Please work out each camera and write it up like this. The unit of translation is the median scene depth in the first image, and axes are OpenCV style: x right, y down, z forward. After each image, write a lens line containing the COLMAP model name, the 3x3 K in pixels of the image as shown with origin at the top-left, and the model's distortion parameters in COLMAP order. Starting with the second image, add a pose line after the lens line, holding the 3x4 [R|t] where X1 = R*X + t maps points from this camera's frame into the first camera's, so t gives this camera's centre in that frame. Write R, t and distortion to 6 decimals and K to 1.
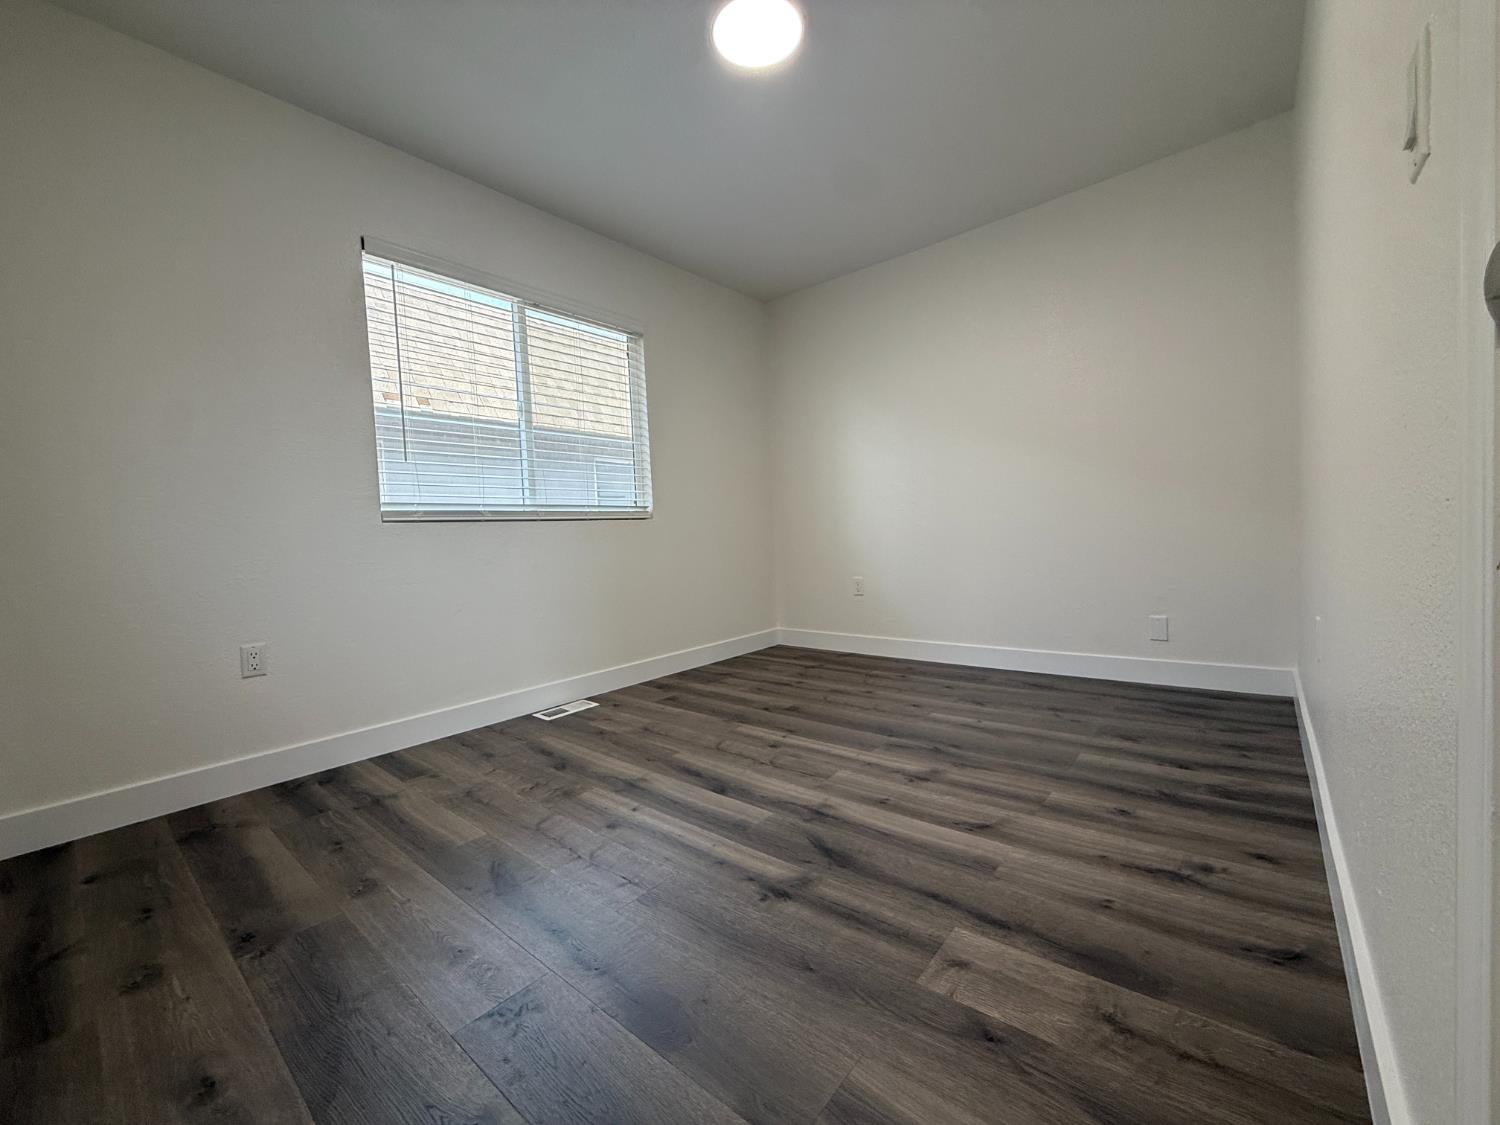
lens RADIAL K [[597.7, 0, 750.0], [0, 597.7, 562.5], [0, 0, 1]] dist [-0.012538, 0.000333]
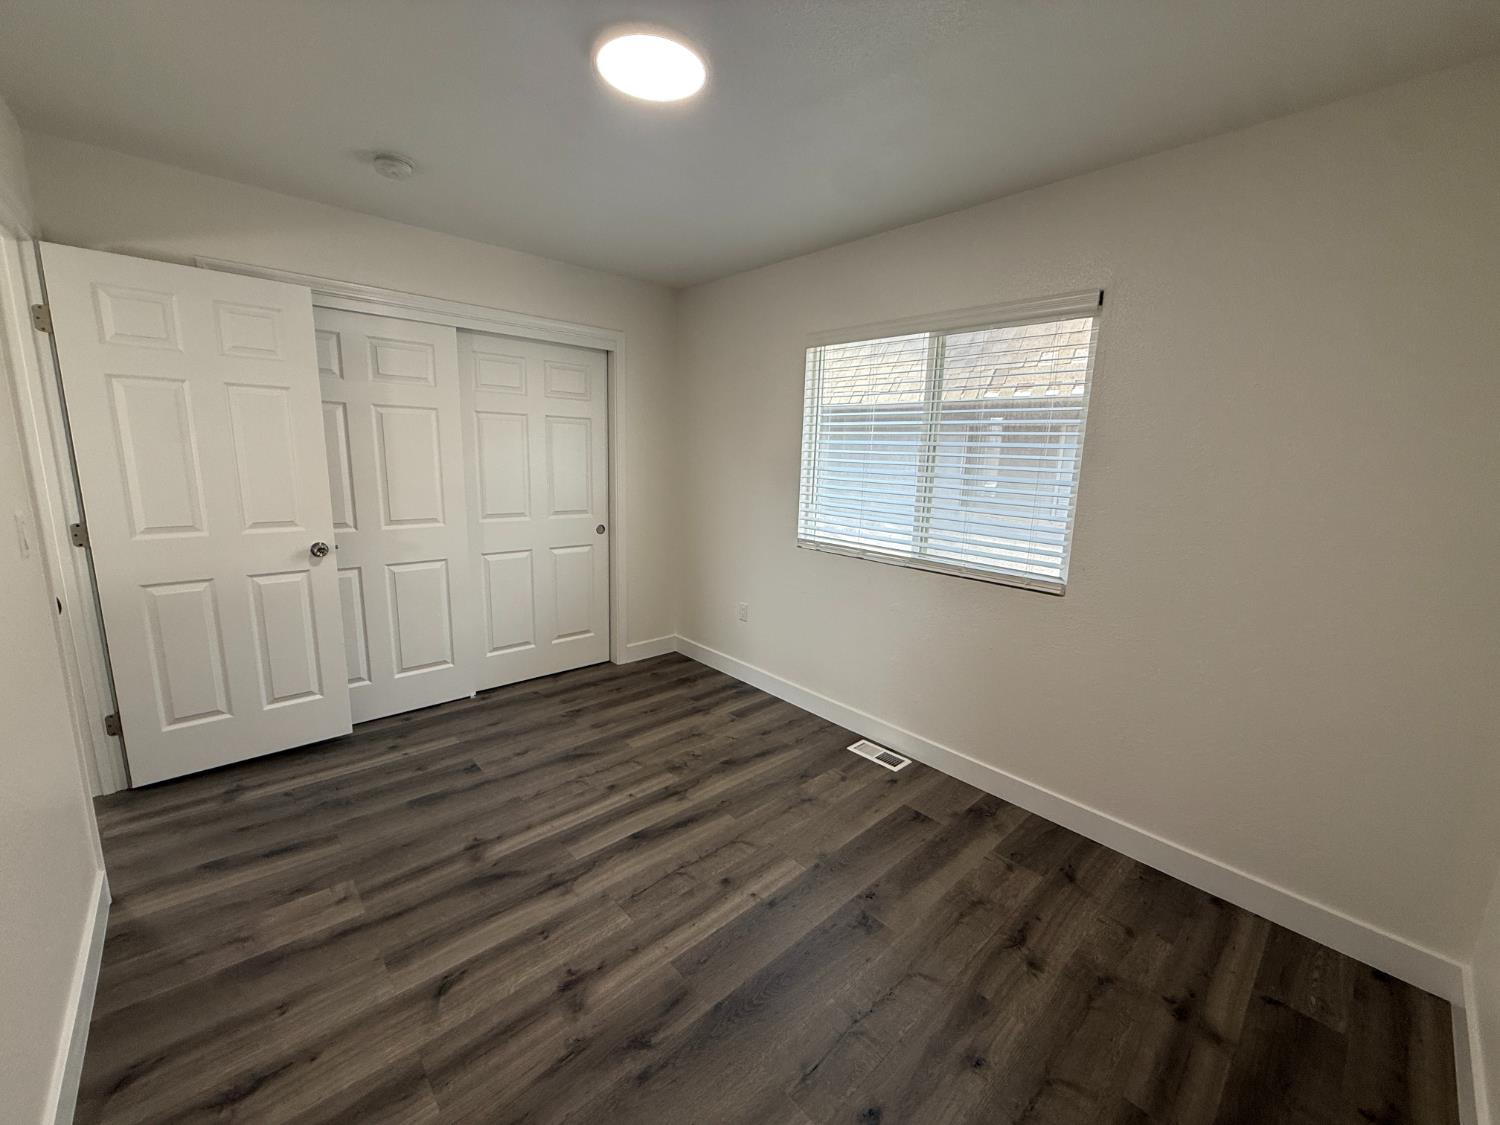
lens RADIAL K [[597.7, 0, 750.0], [0, 597.7, 562.5], [0, 0, 1]] dist [-0.012538, 0.000333]
pose [[-0.130424, 0.222936, -0.966069, 0.968742], [-0.076780, 0.969195, 0.234023, -0.448047], [0.988481, 0.104697, -0.109289, 1.334727]]
